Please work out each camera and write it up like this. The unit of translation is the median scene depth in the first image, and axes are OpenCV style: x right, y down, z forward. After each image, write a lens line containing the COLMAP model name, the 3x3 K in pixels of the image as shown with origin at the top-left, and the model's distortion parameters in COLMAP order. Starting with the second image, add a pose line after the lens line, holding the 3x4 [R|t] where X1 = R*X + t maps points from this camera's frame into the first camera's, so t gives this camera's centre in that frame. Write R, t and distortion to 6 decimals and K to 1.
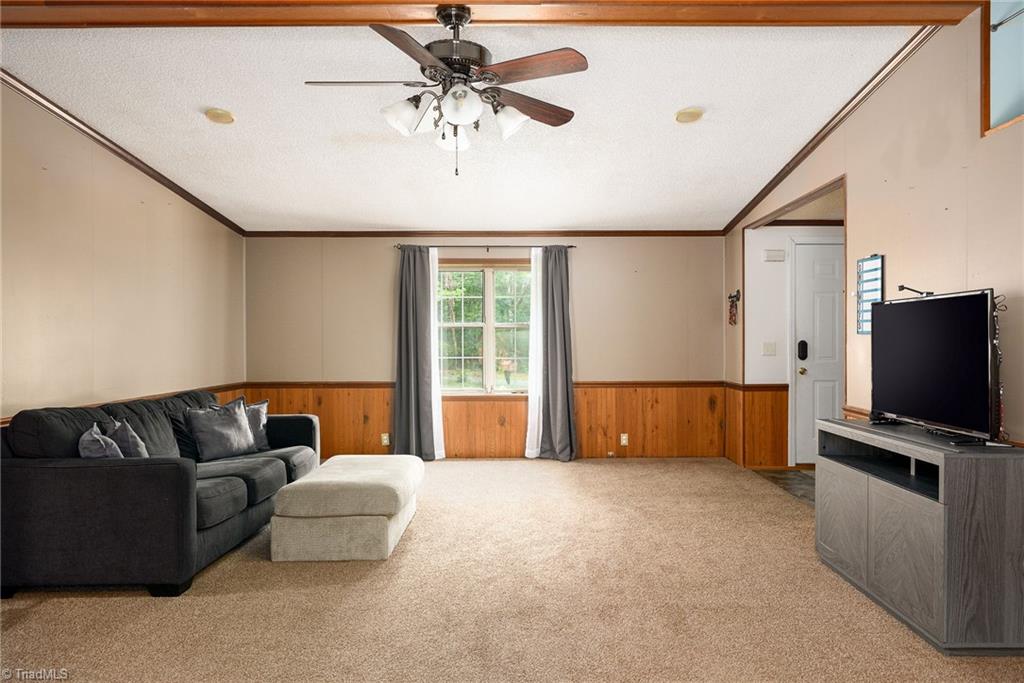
lens RADIAL K [[703.3, 0, 509.8], [0, 703.3, 336.6], [0, 0, 1]] dist [-0.009689, -0.000113]
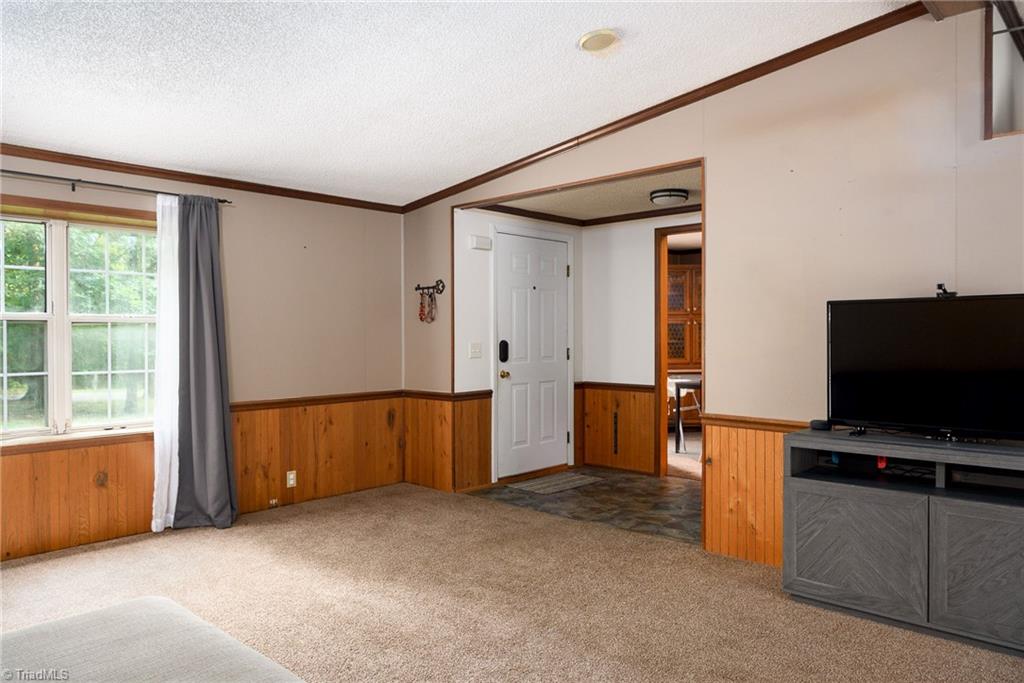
lens RADIAL K [[703.3, 0, 509.8], [0, 703.3, 336.6], [0, 0, 1]] dist [-0.009689, -0.000113]
pose [[0.673332, -0.003885, 0.739330, -0.220965], [-0.000377, 0.999984, 0.005598, -0.004030], [-0.739340, -0.004048, 0.673320, 0.352864]]
